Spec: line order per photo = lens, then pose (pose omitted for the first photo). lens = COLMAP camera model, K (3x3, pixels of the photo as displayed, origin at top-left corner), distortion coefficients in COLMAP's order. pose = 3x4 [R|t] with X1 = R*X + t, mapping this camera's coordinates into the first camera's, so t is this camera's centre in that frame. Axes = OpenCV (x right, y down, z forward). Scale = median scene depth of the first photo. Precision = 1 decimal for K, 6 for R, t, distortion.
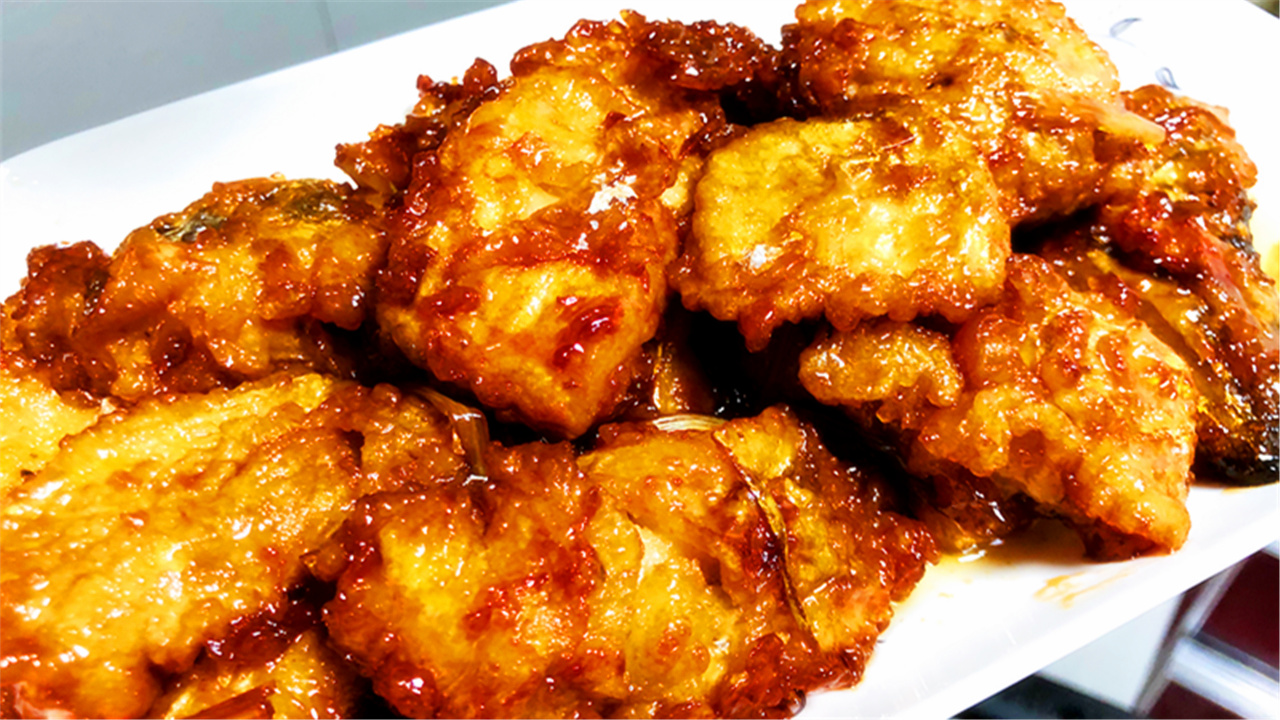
lens RADIAL K [[1056.9, 0, 640.0], [0, 1056.9, 360.0], [0, 0, 1]] dist [0.038374, -0.121860]
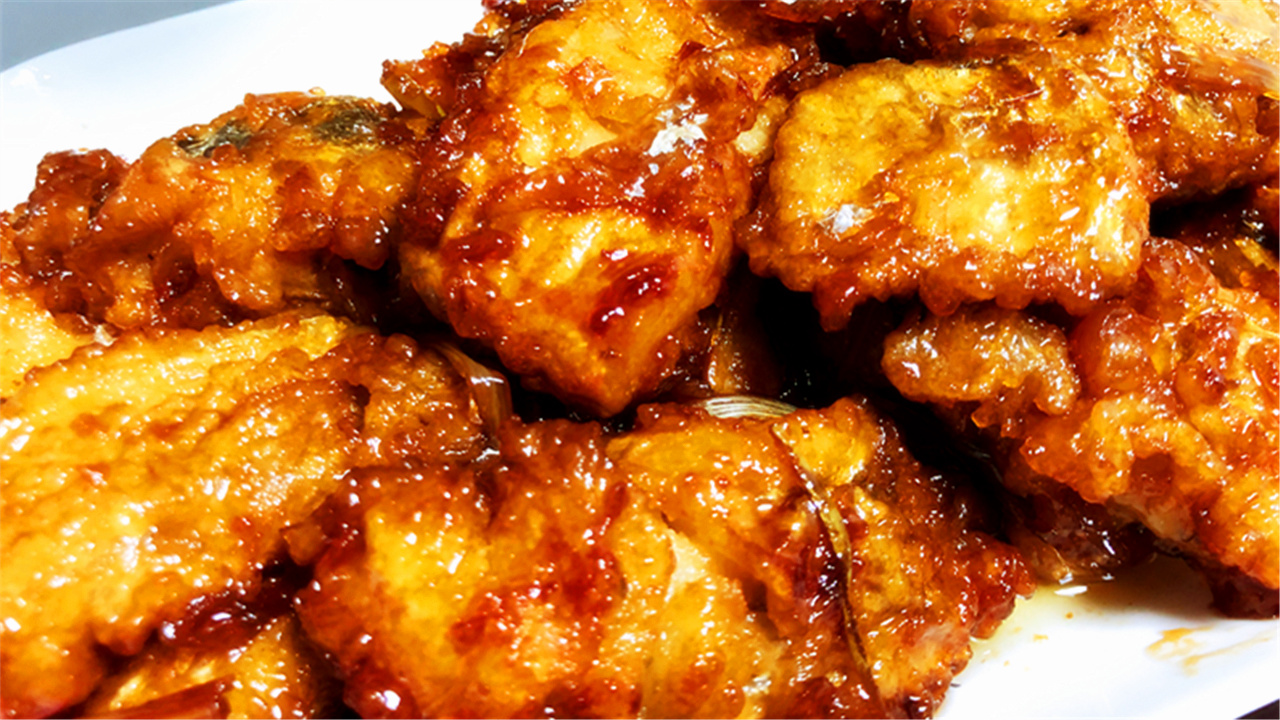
lens RADIAL K [[1076.3, 0, 640.7], [0, 1076.3, 305.3], [0, 0, 1]] dist [-0.011123, -0.004554]
pose [[0.994135, 0.076521, -0.076415, 0.021573], [-0.076408, 0.997067, 0.004410, -0.020441], [0.076528, 0.001454, 0.997066, 0.131445]]
